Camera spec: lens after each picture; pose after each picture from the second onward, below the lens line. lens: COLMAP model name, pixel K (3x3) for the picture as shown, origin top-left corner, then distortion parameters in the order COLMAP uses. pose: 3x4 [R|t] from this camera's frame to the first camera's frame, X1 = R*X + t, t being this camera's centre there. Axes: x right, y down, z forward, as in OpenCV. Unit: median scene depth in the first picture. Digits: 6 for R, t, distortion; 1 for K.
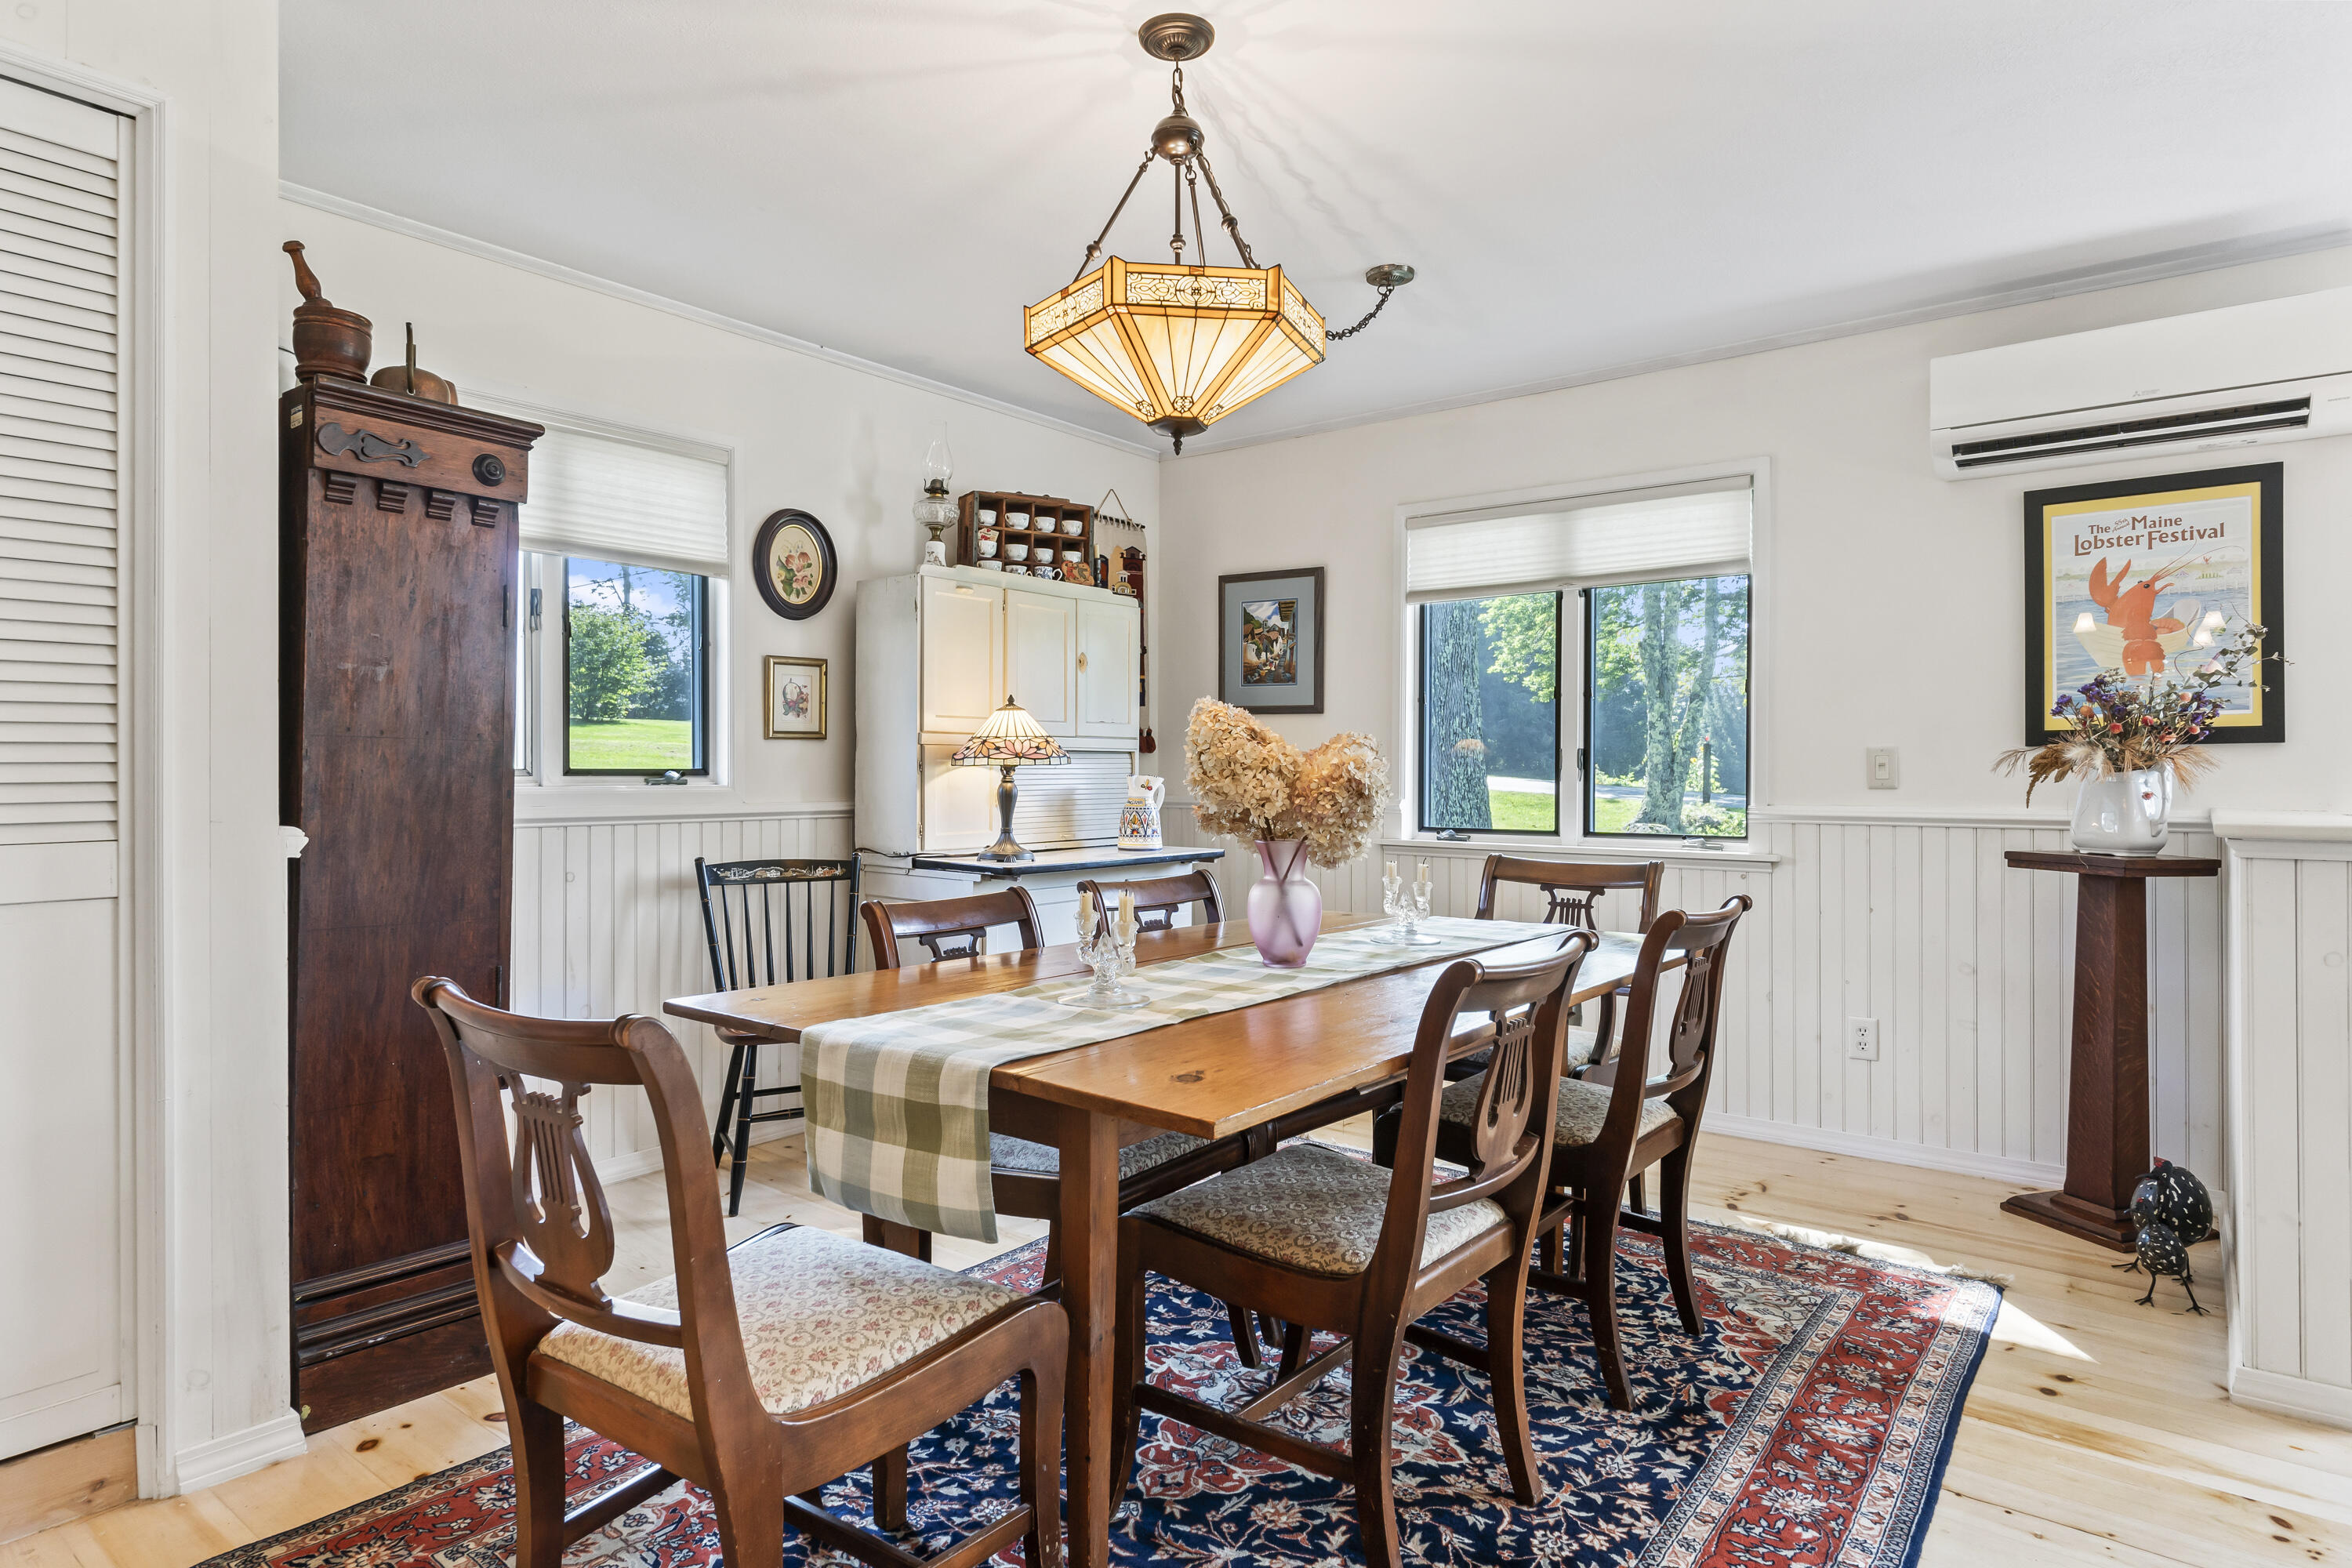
lens RADIAL K [[1311.6, 0, 1173.7], [0, 1311.6, 778.4], [0, 0, 1]] dist [0.001037, 0.000143]
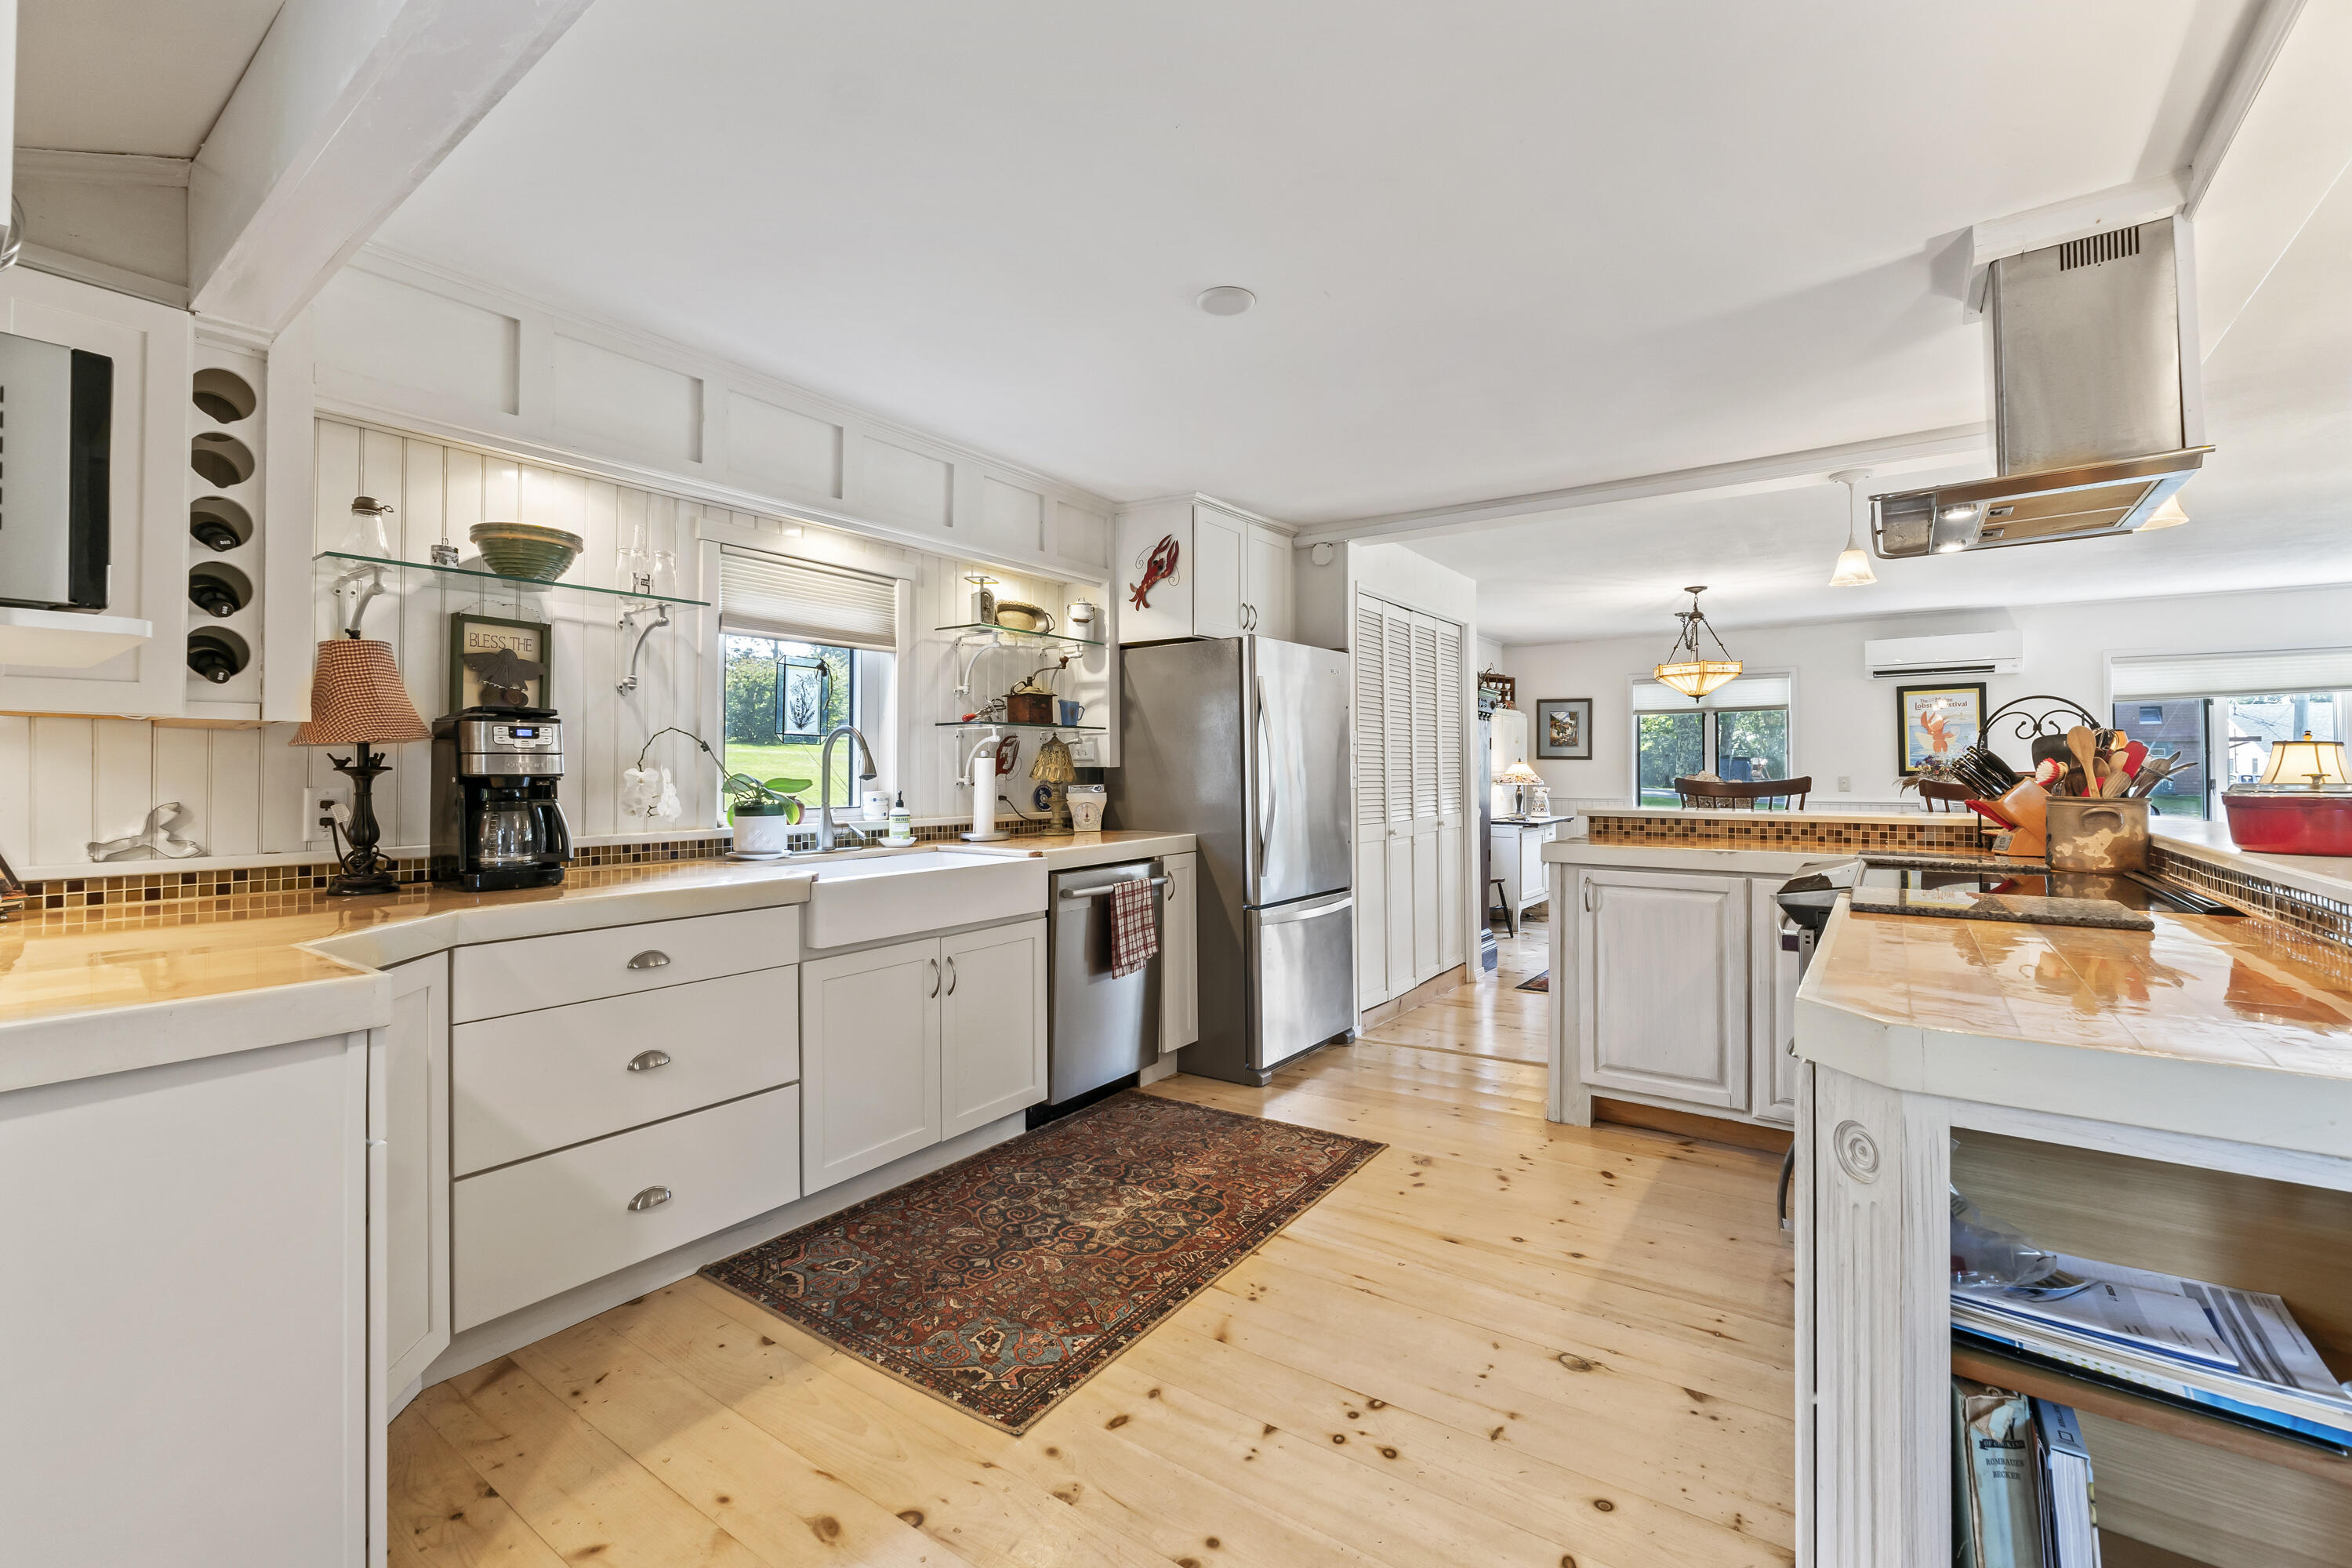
lens RADIAL K [[998.9, 0, 1177.7], [0, 998.9, 774.8], [0, 0, 1]] dist [-0.000202, -0.000034]
pose [[0.999857, -0.001401, 0.016877, -0.949615], [0.001529, 0.999970, -0.007548, -0.013213], [-0.016866, 0.007573, 0.999829, -1.139650]]
